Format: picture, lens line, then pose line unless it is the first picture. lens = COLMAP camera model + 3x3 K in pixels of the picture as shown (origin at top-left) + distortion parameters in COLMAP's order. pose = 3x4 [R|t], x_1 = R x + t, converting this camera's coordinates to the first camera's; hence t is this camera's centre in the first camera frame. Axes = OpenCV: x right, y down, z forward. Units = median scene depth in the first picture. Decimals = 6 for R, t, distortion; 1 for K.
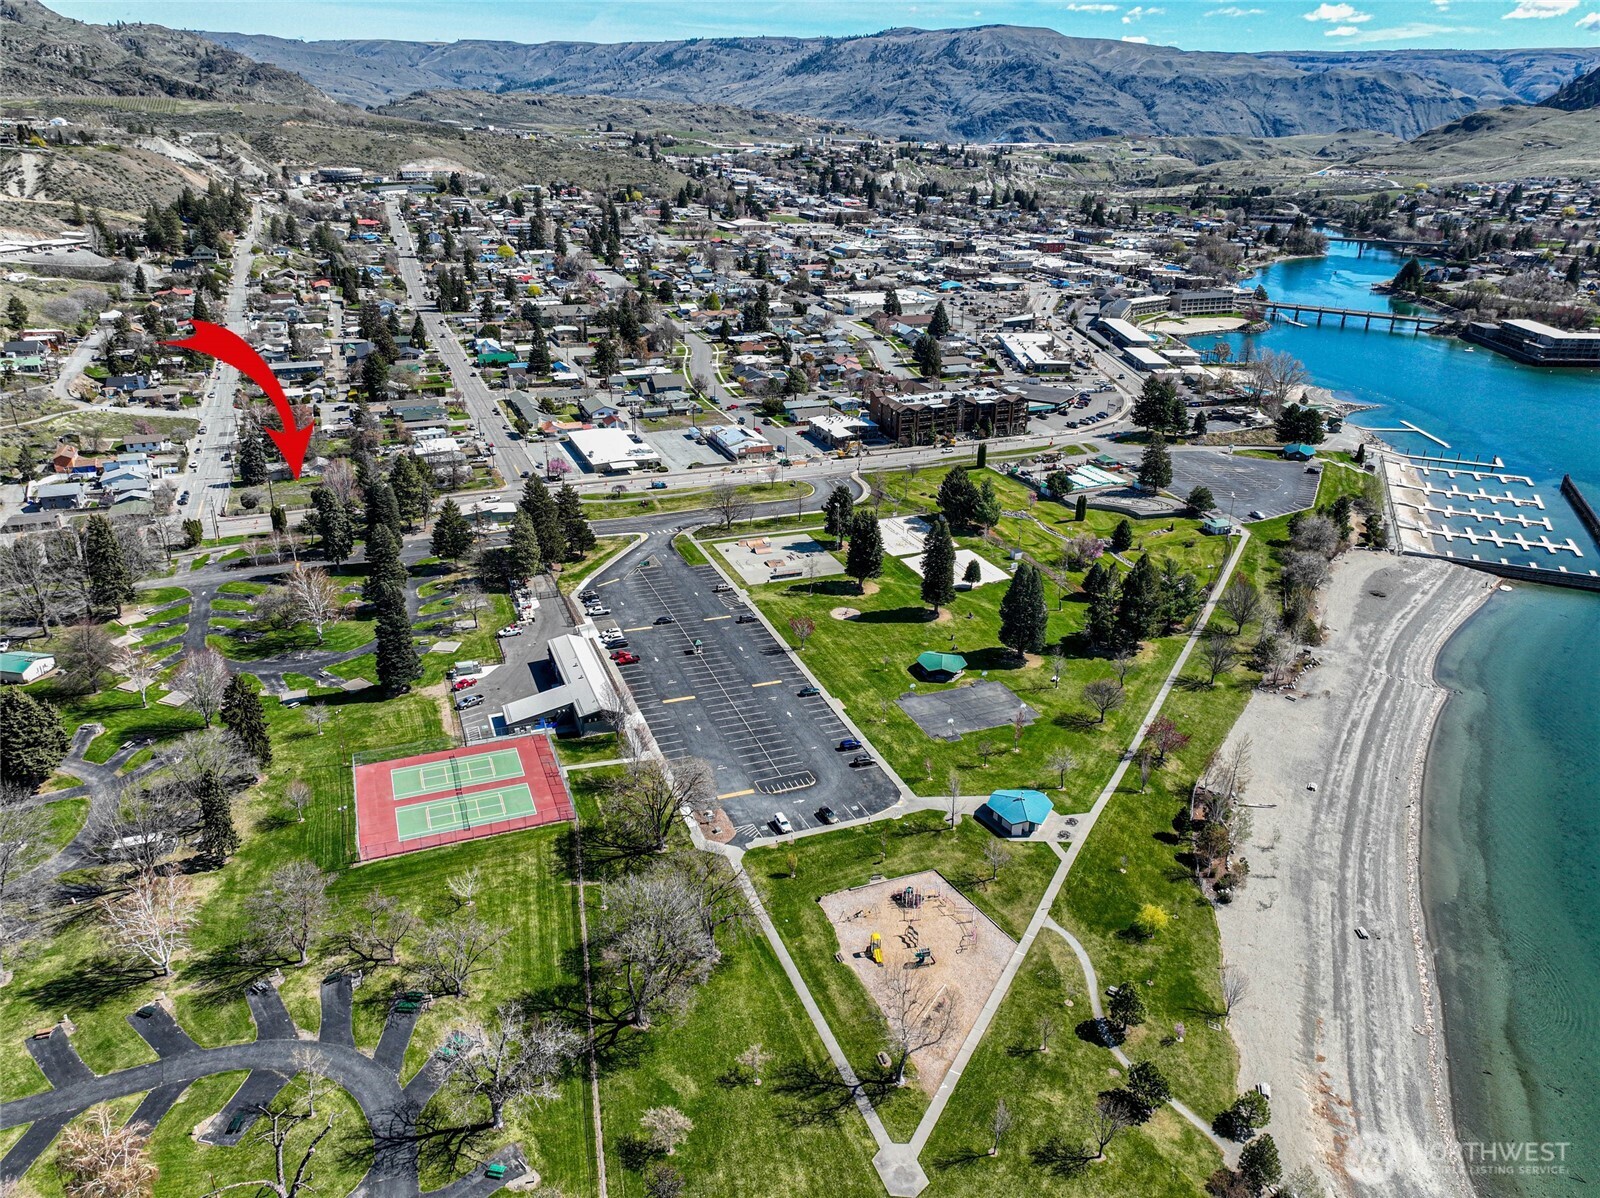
lens RADIAL K [[1126.2, 0, 805.2], [0, 1126.2, 595.3], [0, 0, 1]] dist [-0.004028, 0.021800]
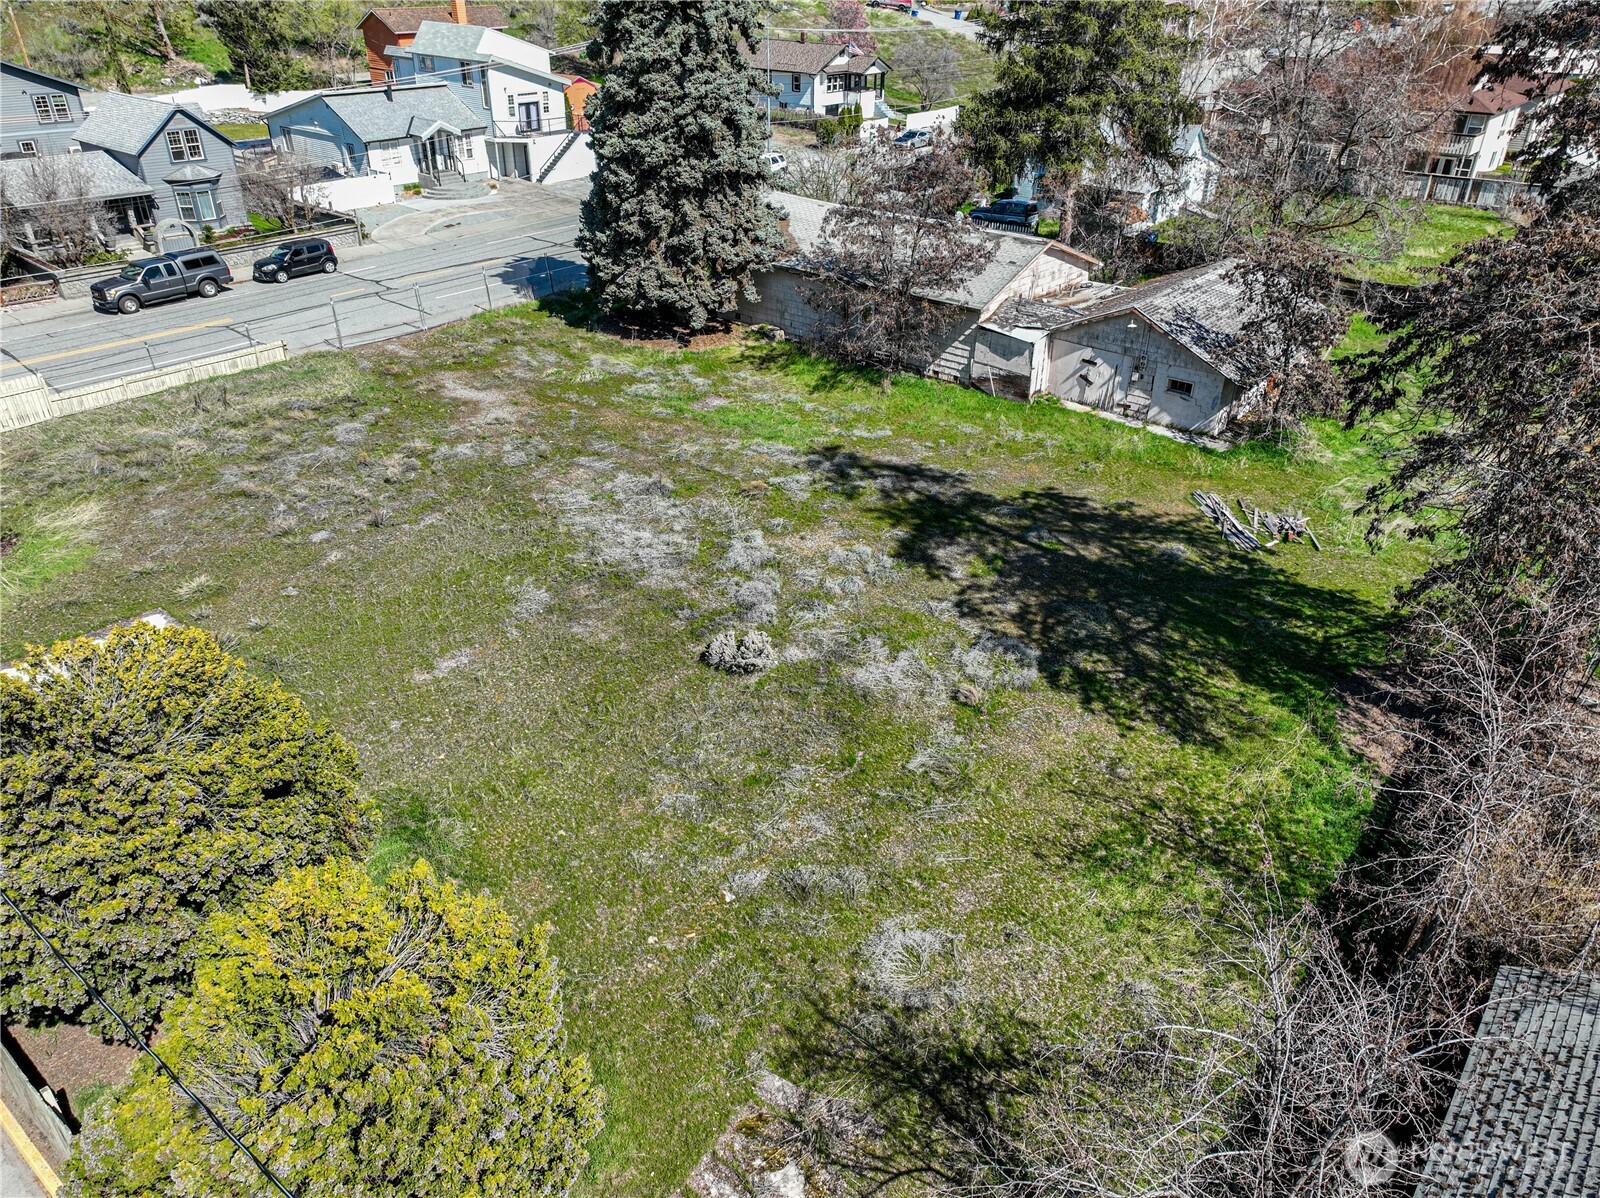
lens RADIAL K [[1126.2, 0, 804.1], [0, 1126.2, 594.7], [0, 0, 1]] dist [-0.004028, 0.021800]
pose [[0.464796, 0.434320, -0.771577, -0.318638], [-0.354128, 0.889880, 0.287587, -0.099271], [0.811516, 0.139568, 0.567417, 0.821494]]
